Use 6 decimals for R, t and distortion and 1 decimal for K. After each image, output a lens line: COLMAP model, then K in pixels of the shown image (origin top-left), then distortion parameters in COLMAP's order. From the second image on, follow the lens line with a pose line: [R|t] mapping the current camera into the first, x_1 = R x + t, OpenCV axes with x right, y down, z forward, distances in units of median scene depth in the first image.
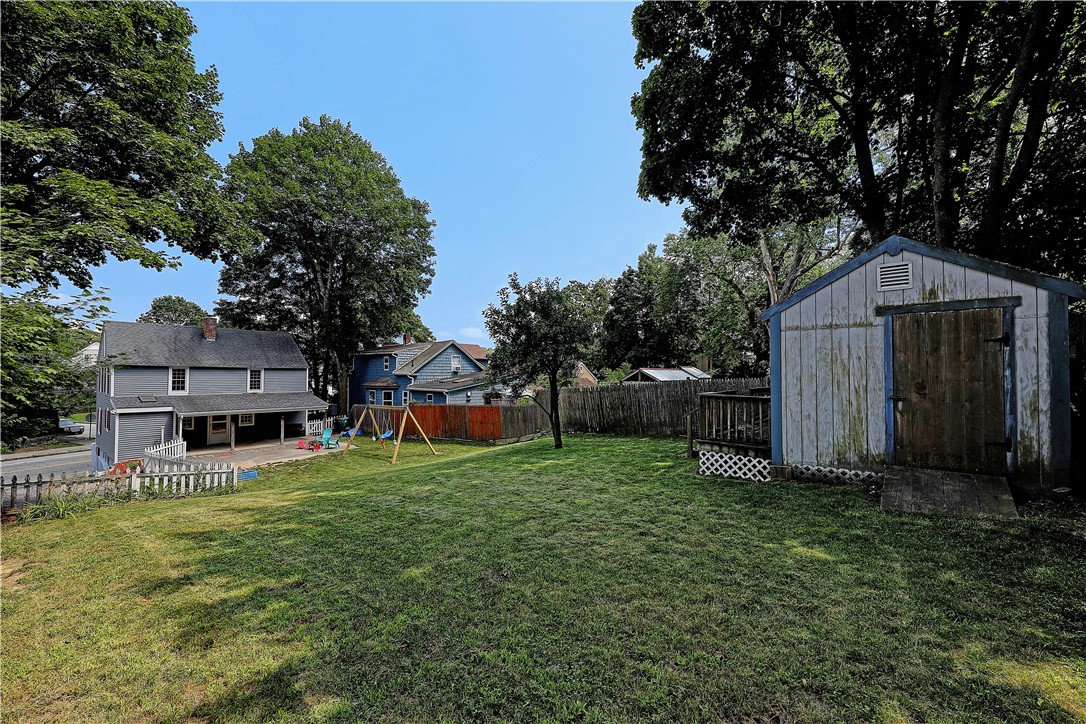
lens RADIAL K [[435.9, 0, 550.4], [0, 435.9, 362.2], [0, 0, 1]] dist [-0.001988, -0.001727]
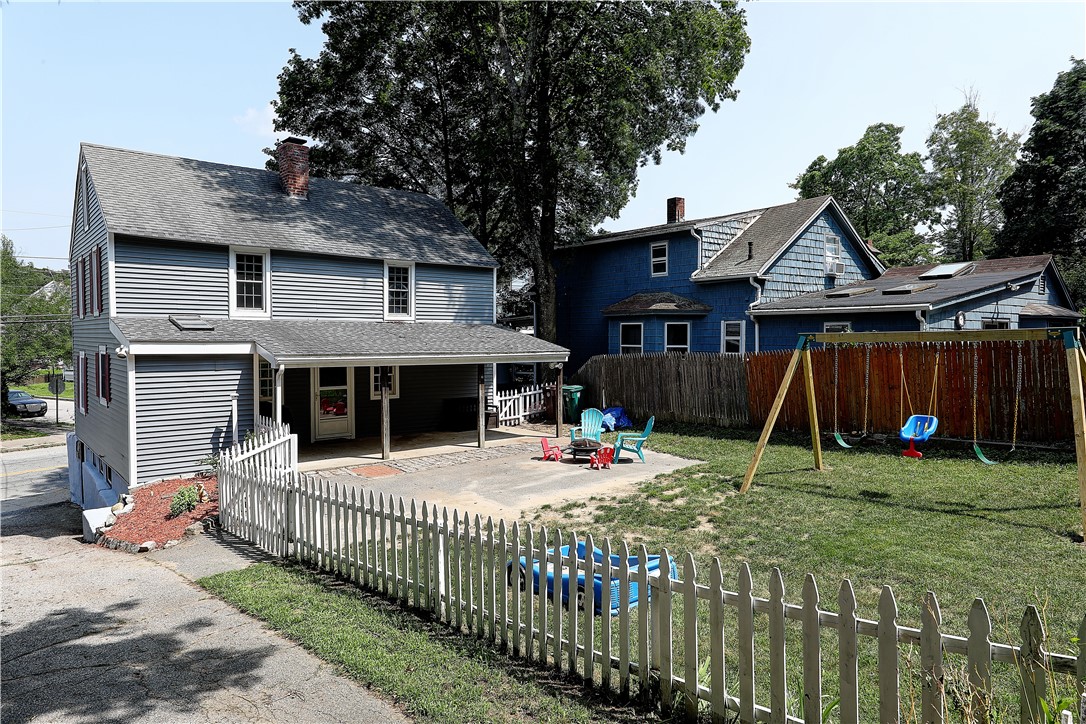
lens RADIAL K [[700.3, 0, 549.6], [0, 700.3, 363.3], [0, 0, 1]] dist [0.017392, 0.008762]
pose [[0.980791, 0.005102, -0.194994, -0.402270], [0.007404, 0.997964, 0.063355, 0.068519], [0.194920, -0.063582, 0.978756, 0.362774]]
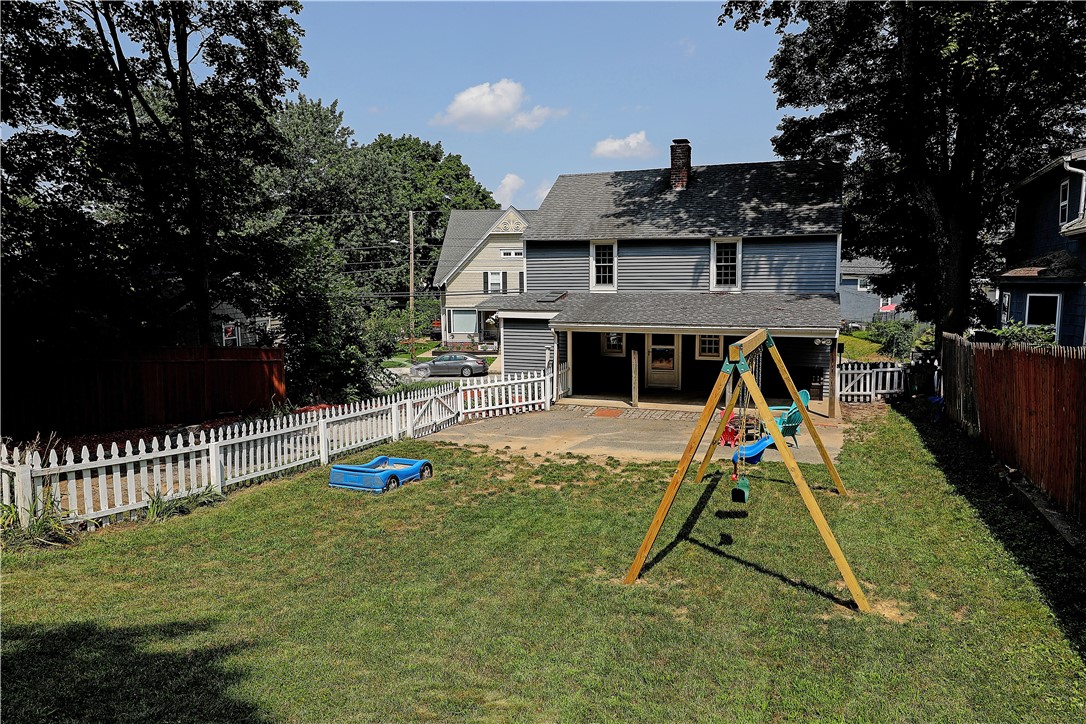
lens RADIAL K [[700.3, 0, 547.8], [0, 700.3, 358.0], [0, 0, 1]] dist [0.017392, 0.008762]
pose [[0.309734, 0.100418, -0.945506, -0.015009], [0.032704, 0.992694, 0.116143, 0.046306], [0.950261, -0.066895, 0.304187, 0.579818]]
